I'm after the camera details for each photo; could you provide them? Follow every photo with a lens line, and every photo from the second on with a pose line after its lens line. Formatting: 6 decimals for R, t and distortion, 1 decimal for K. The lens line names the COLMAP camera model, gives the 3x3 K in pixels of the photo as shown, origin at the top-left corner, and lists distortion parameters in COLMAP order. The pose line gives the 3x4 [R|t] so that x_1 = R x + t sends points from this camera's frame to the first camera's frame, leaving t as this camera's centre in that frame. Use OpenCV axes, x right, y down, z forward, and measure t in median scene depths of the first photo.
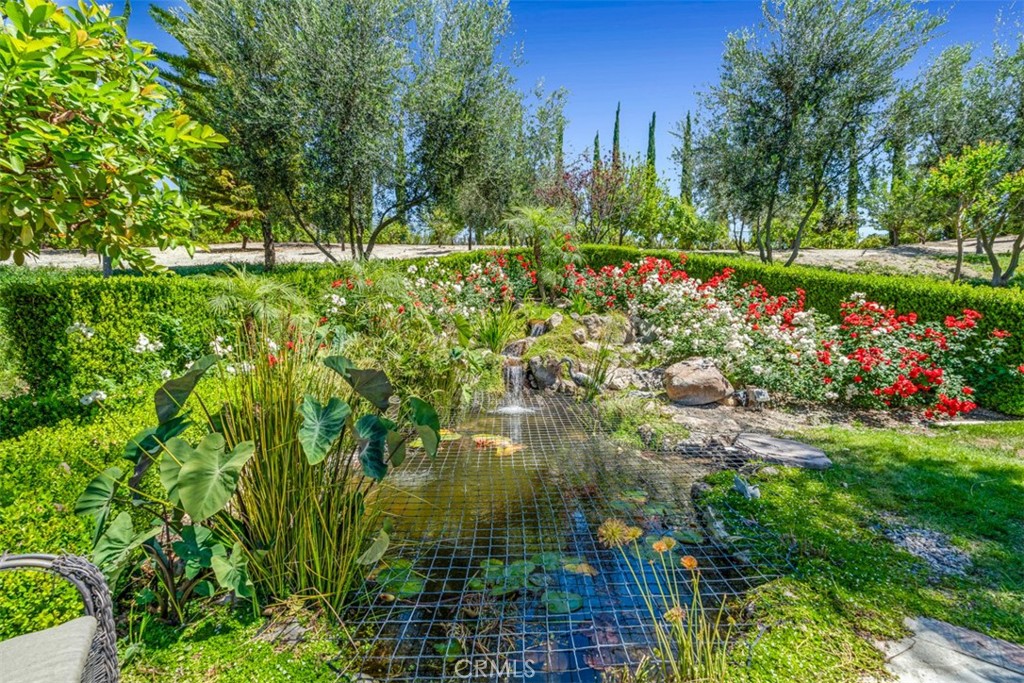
lens RADIAL K [[456.0, 0, 511.7], [0, 456.0, 339.7], [0, 0, 1]] dist [-0.011721, 0.003954]
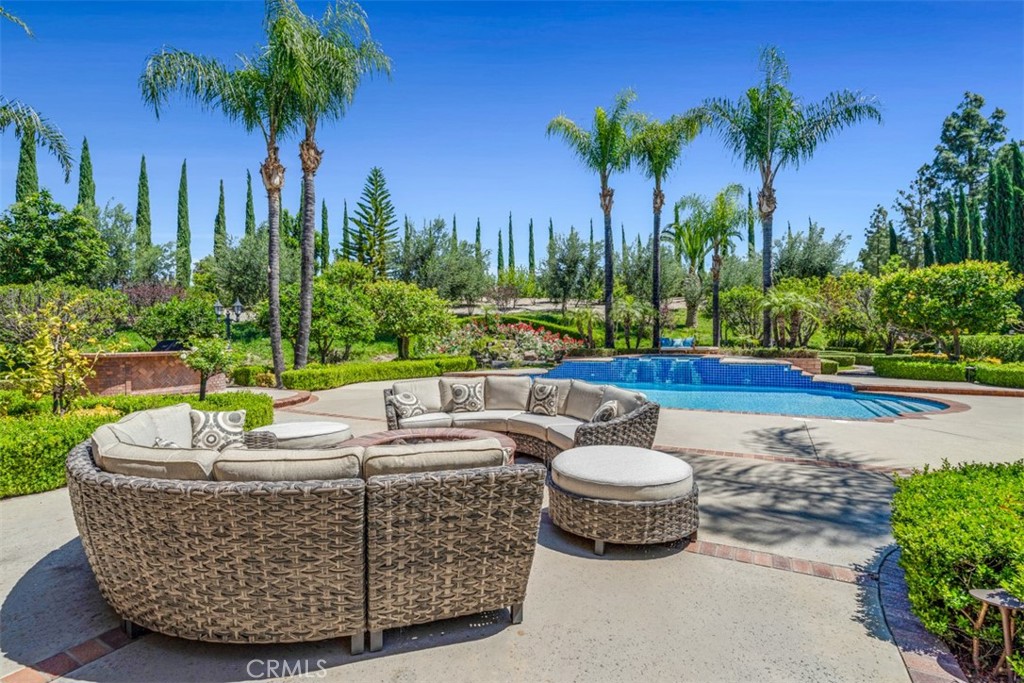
lens RADIAL K [[425.2, 0, 512.8], [0, 425.2, 340.4], [0, 0, 1]] dist [-0.006455, -0.000730]
pose [[0.975299, -0.014203, 0.220431, -0.490563], [0.022134, 0.999192, -0.033552, 0.059801], [-0.219776, 0.037603, 0.974825, -2.195248]]
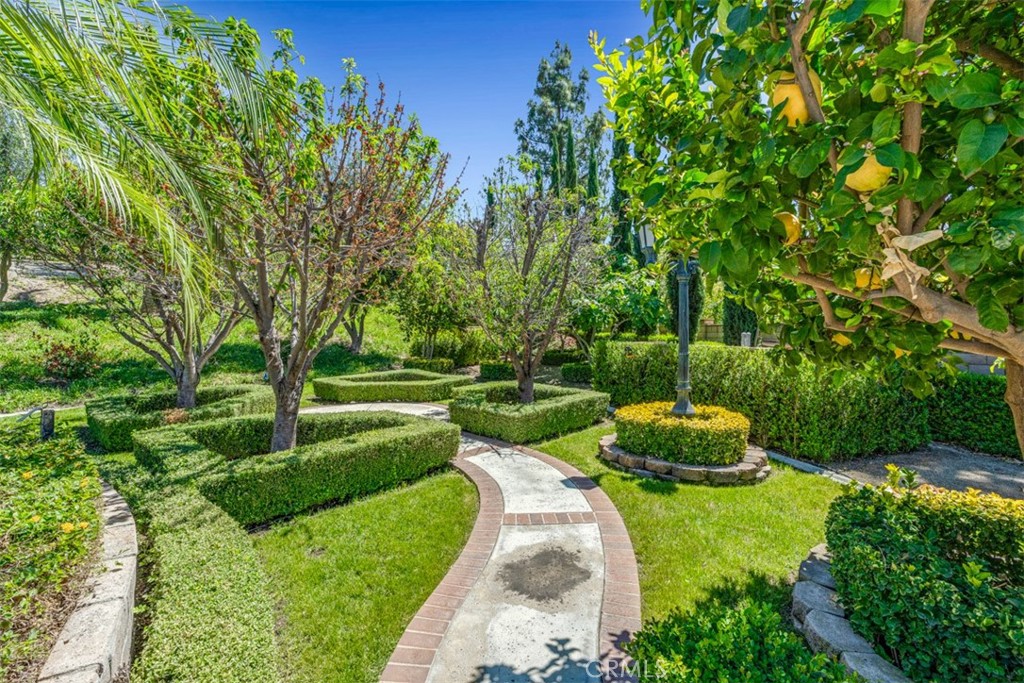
lens RADIAL K [[456.0, 0, 512.4], [0, 456.0, 340.7], [0, 0, 1]] dist [-0.011721, 0.003954]
pose [[0.496830, -0.021584, 0.867579, 1.236183], [0.034714, 0.999385, 0.004983, -0.007905], [-0.867153, 0.027641, 0.497274, -0.801772]]
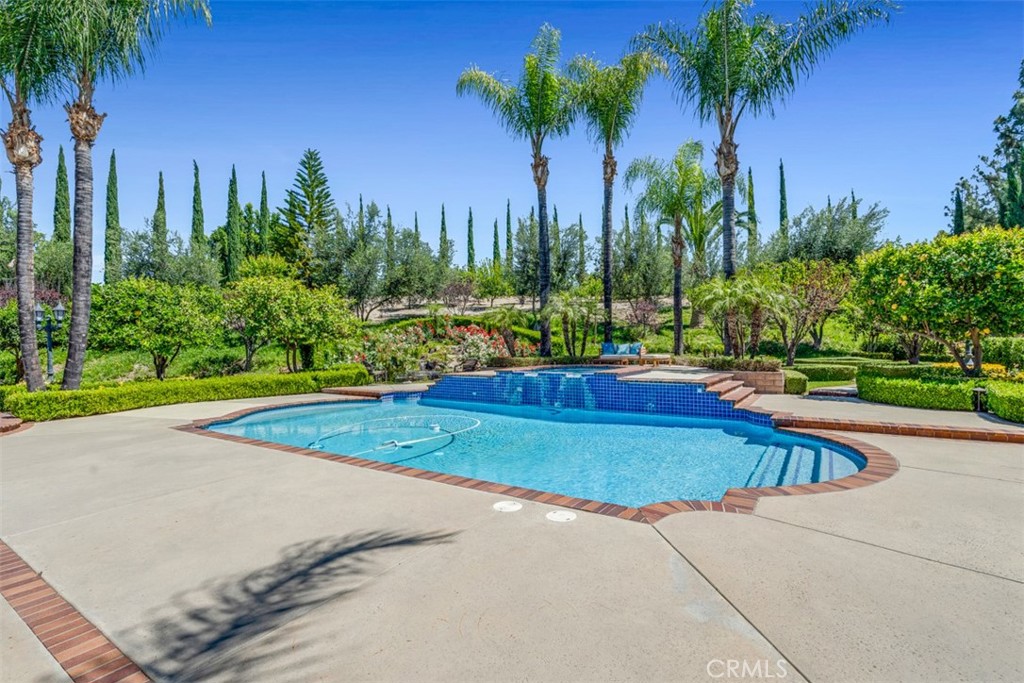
lens RADIAL K [[456.0, 0, 520.7], [0, 456.0, 338.7], [0, 0, 1]] dist [-0.011721, 0.003954]
pose [[0.990554, -0.020573, 0.135570, 0.225646], [0.026743, 0.998680, -0.043845, 0.043021], [-0.134489, 0.047056, 0.989797, -1.985366]]
